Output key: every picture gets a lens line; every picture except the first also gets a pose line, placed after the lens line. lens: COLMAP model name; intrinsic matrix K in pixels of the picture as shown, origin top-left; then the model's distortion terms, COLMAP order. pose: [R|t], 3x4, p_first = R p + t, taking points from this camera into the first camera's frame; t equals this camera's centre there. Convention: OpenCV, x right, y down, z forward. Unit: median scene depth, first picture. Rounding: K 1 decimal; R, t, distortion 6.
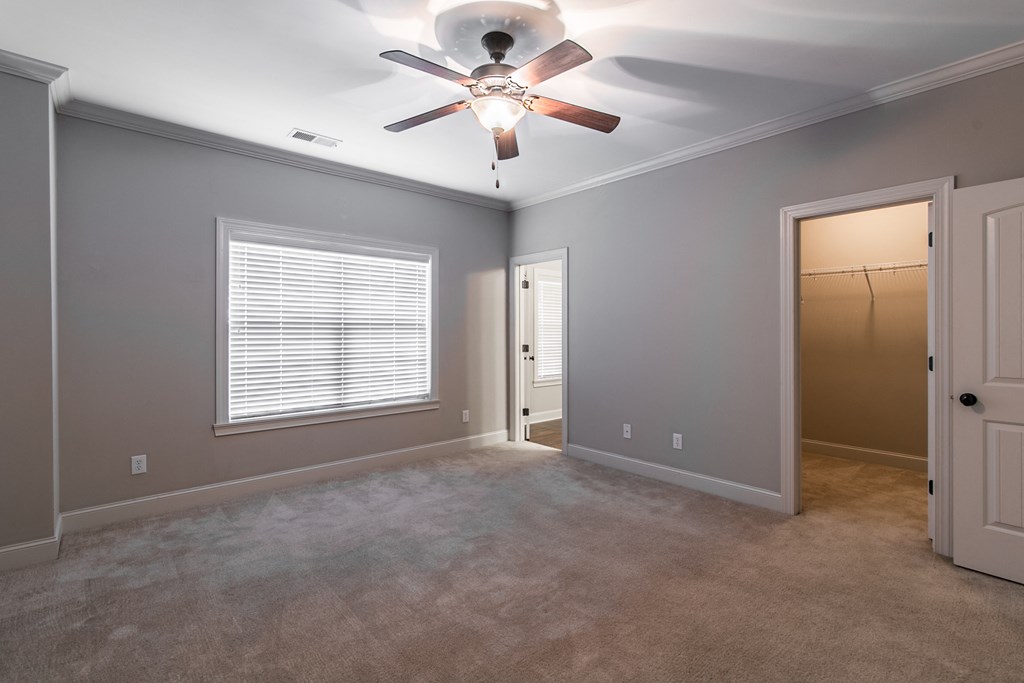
lens RADIAL K [[468.3, 0, 519.0], [0, 468.3, 332.1], [0, 0, 1]] dist [-0.001209, 0.000893]
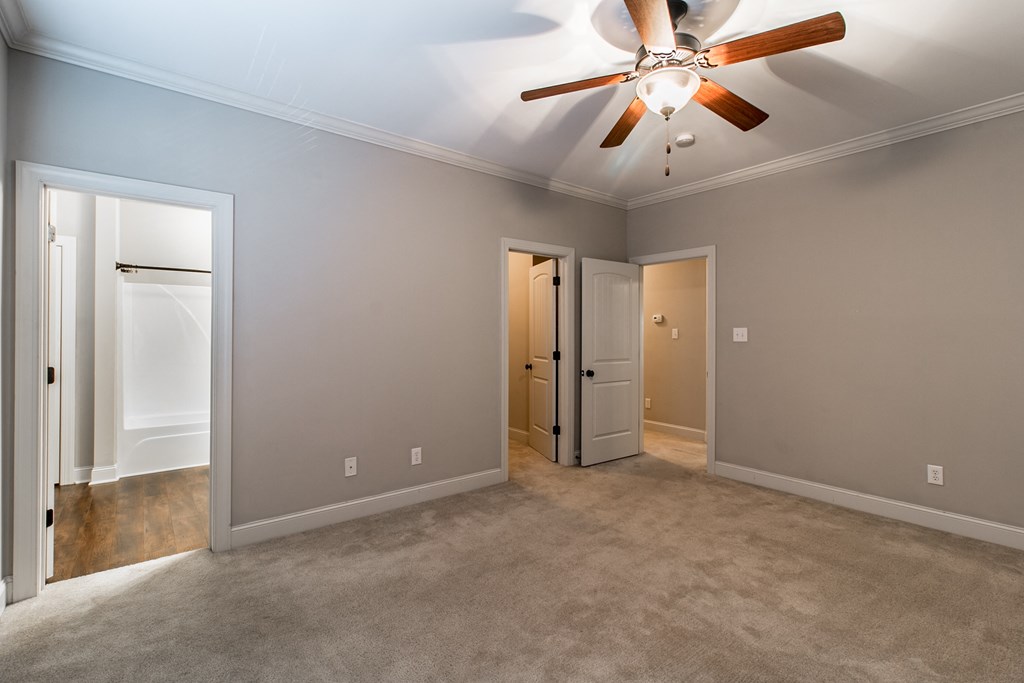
lens RADIAL K [[468.3, 0, 519.0], [0, 468.3, 332.1], [0, 0, 1]] dist [-0.001209, 0.000893]
pose [[0.054815, 0.009031, 0.998456, -0.548021], [0.003468, 0.999951, -0.009235, -0.000813], [-0.998490, 0.003969, 0.054781, 0.719149]]
